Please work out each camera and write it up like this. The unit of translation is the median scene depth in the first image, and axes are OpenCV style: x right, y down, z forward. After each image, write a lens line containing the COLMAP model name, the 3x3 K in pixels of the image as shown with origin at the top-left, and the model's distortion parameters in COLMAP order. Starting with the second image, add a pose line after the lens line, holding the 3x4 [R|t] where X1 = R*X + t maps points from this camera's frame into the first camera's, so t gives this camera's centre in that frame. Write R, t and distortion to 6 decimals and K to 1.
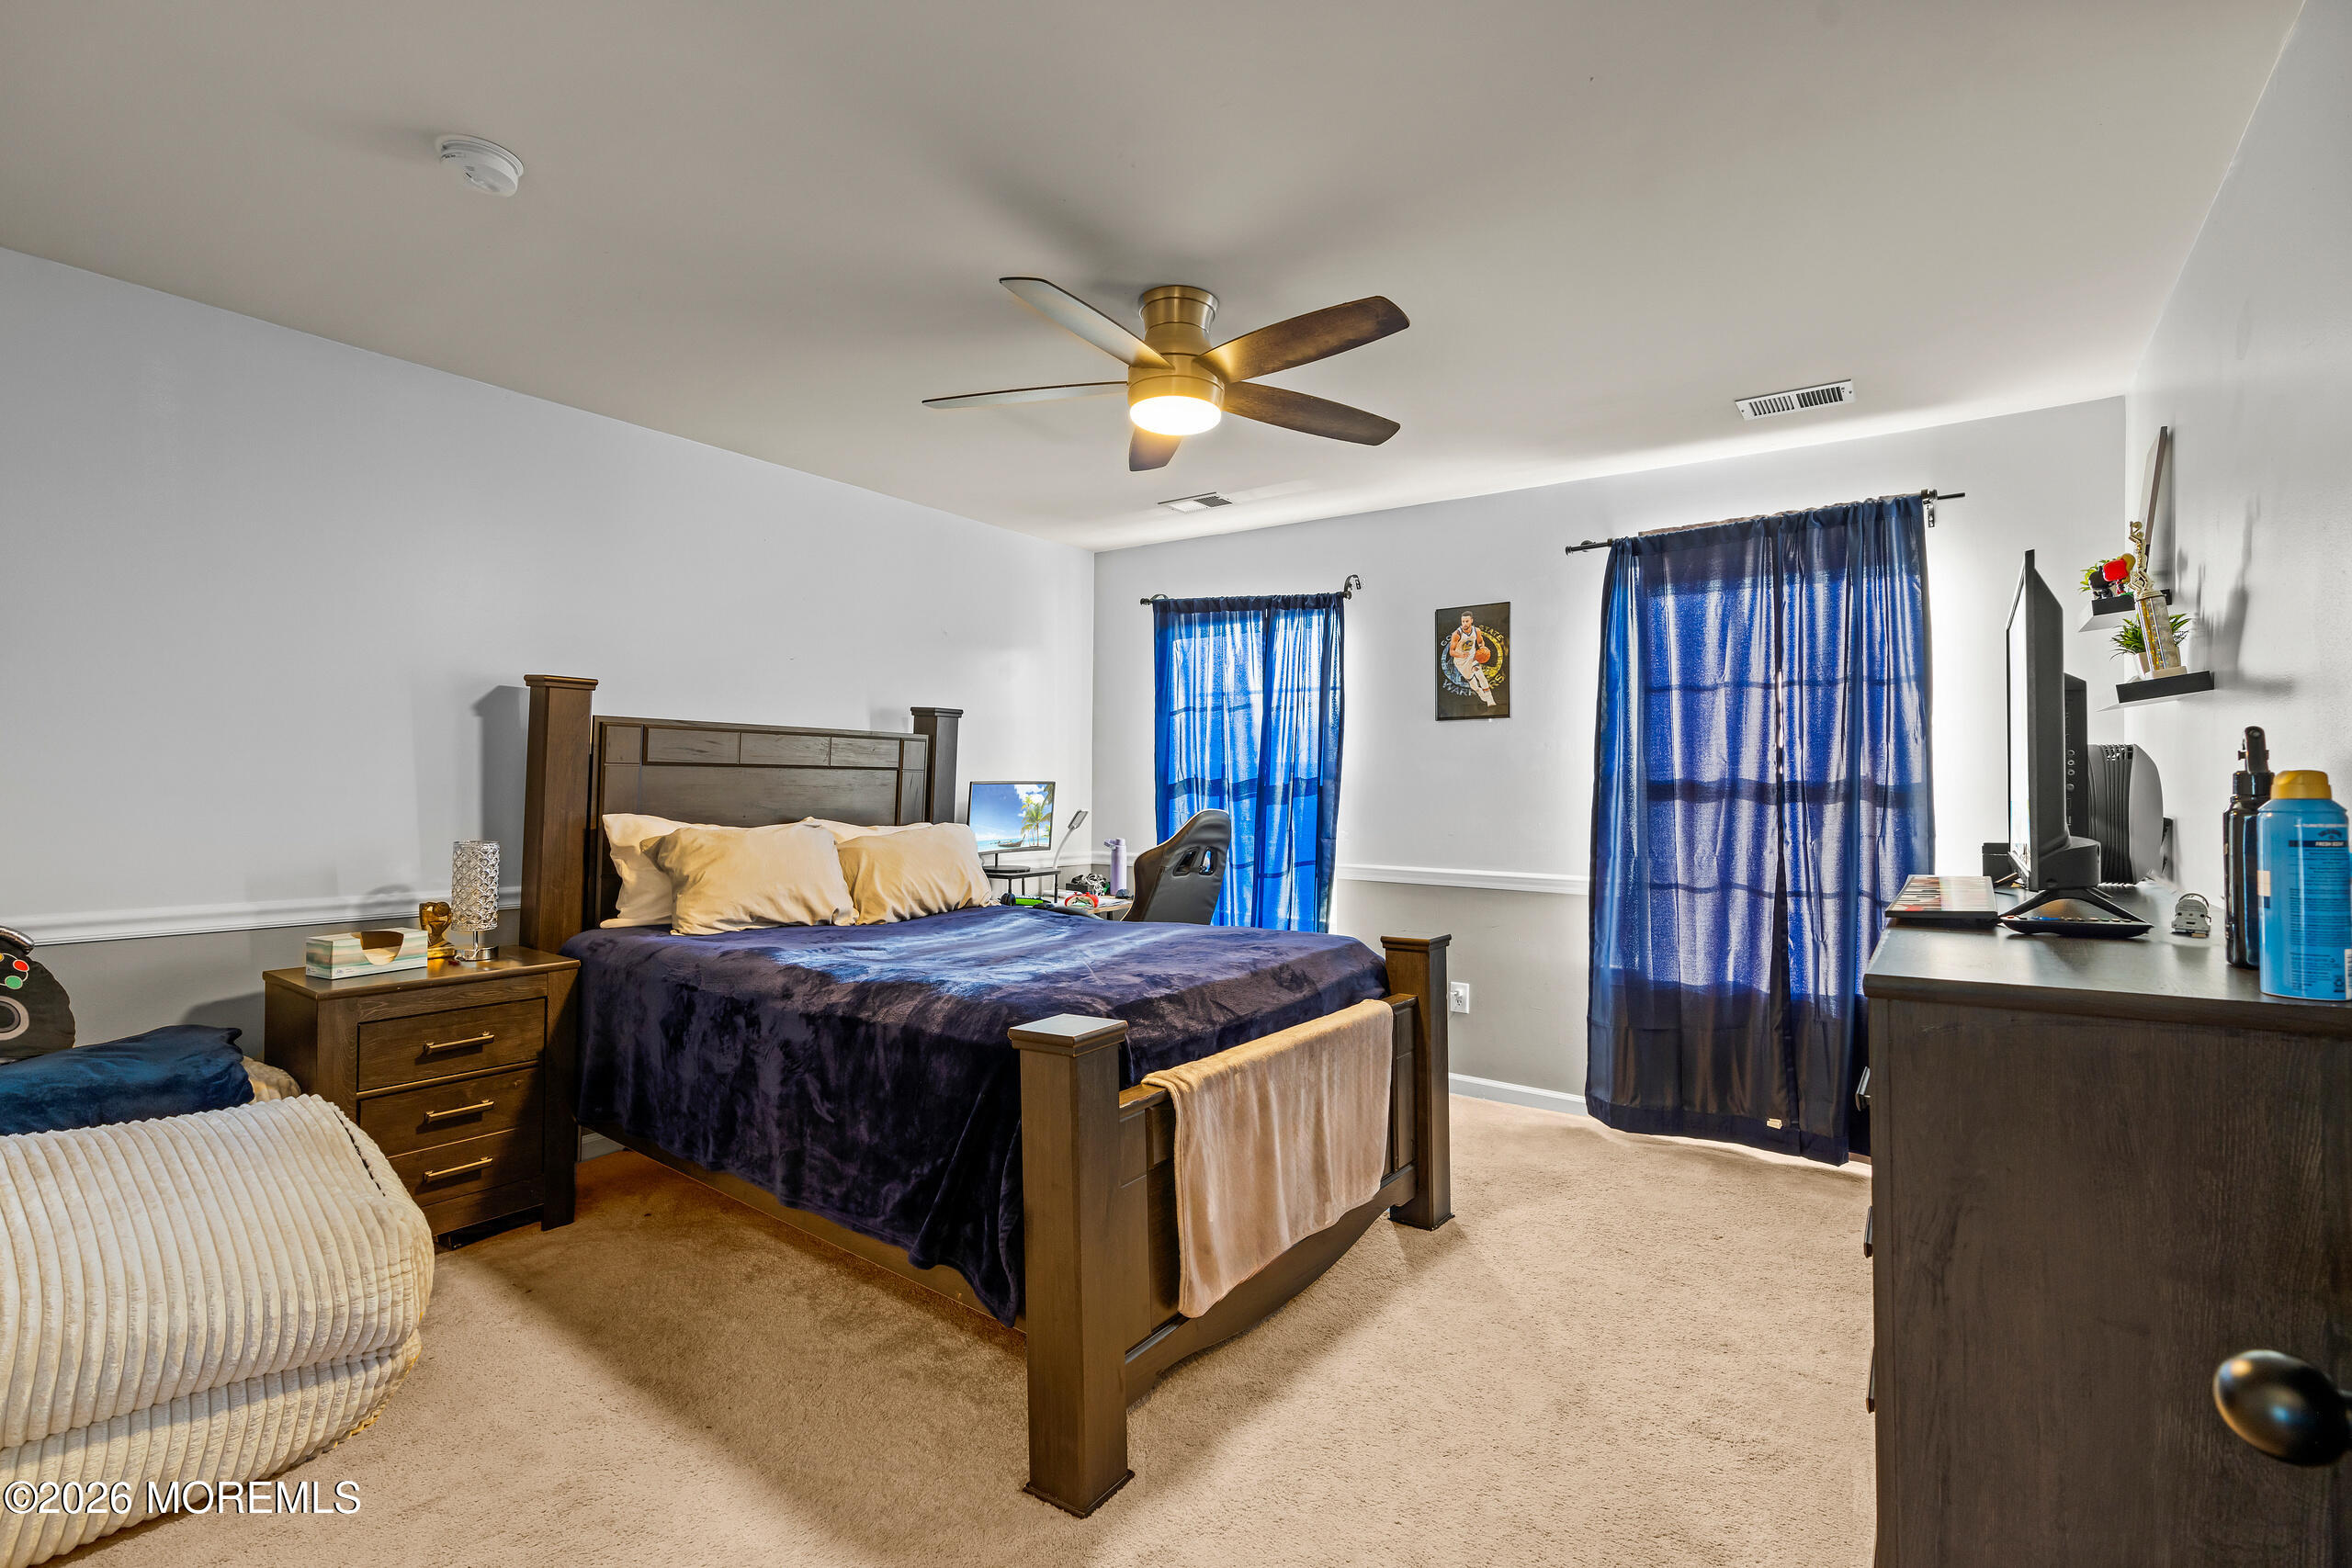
lens RADIAL K [[1092.6, 0, 1170.9], [0, 1092.6, 758.8], [0, 0, 1]] dist [0.000792, 0.000542]
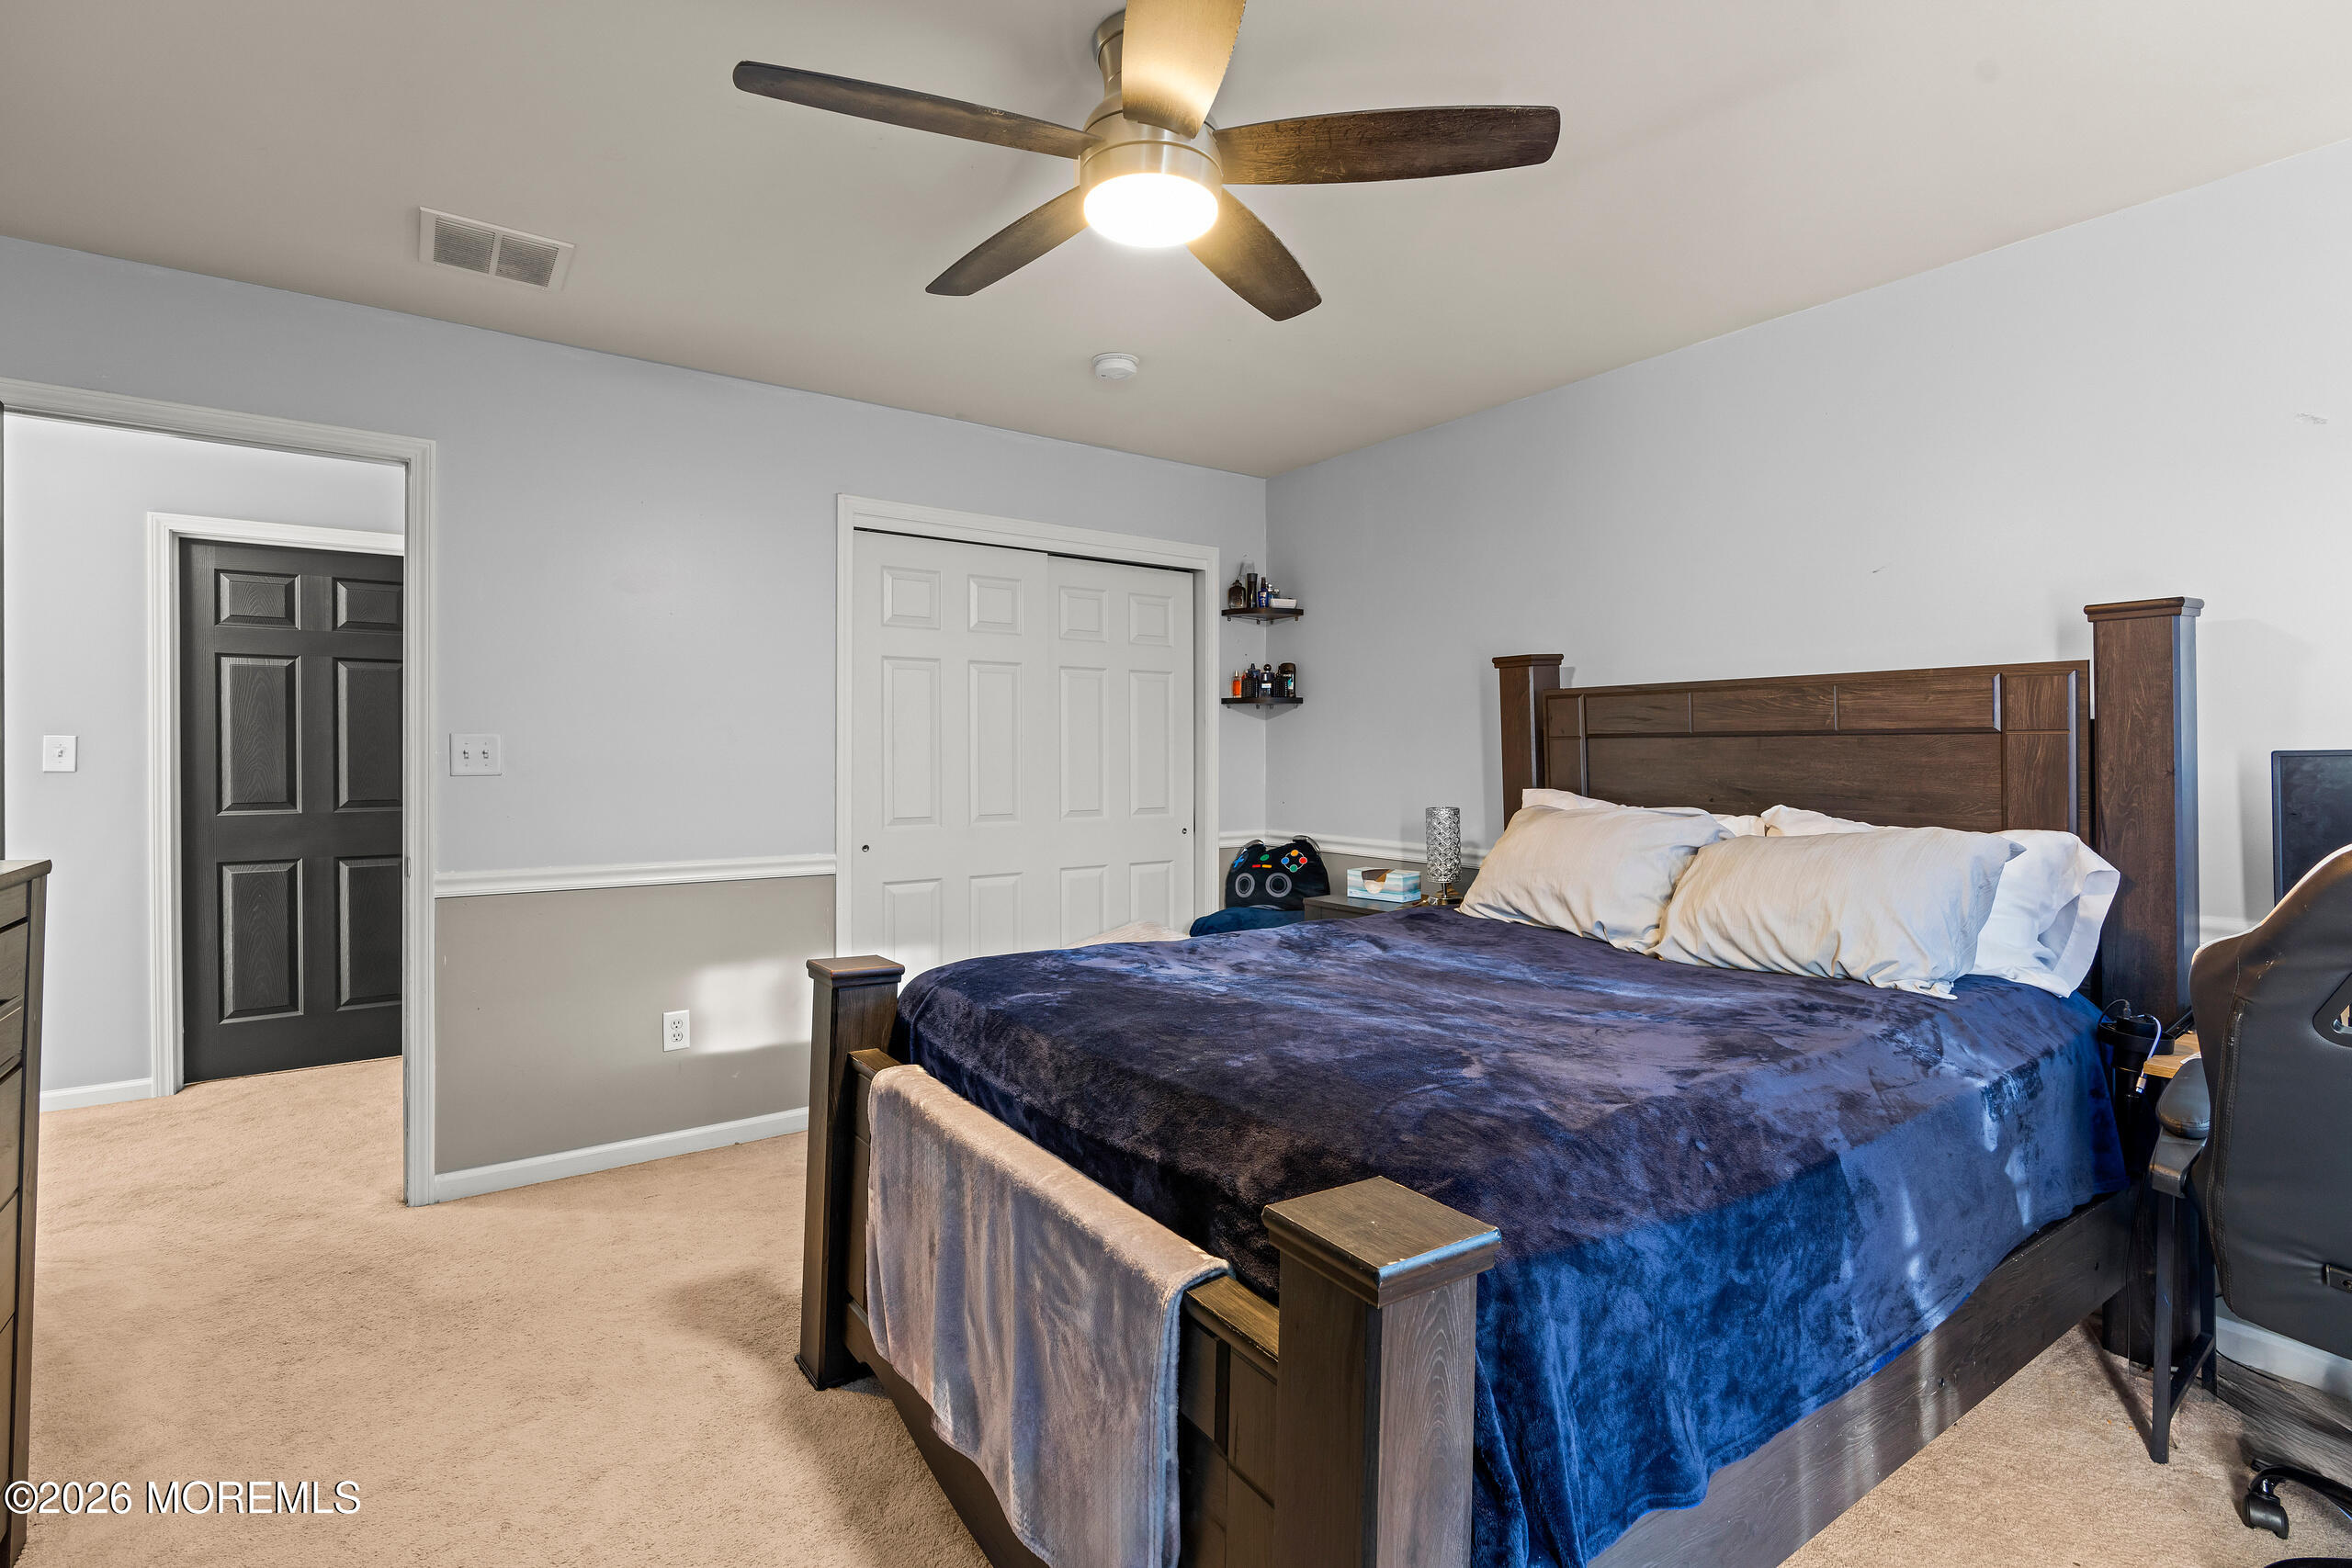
lens RADIAL K [[1092.6, 0, 1170.9], [0, 1092.6, 758.8], [0, 0, 1]] dist [0.000792, 0.000542]
pose [[-0.343690, -0.005617, -0.939066, 0.520641], [0.025414, 0.999560, -0.015280, 0.029079], [0.938739, -0.029117, -0.343396, 1.002868]]
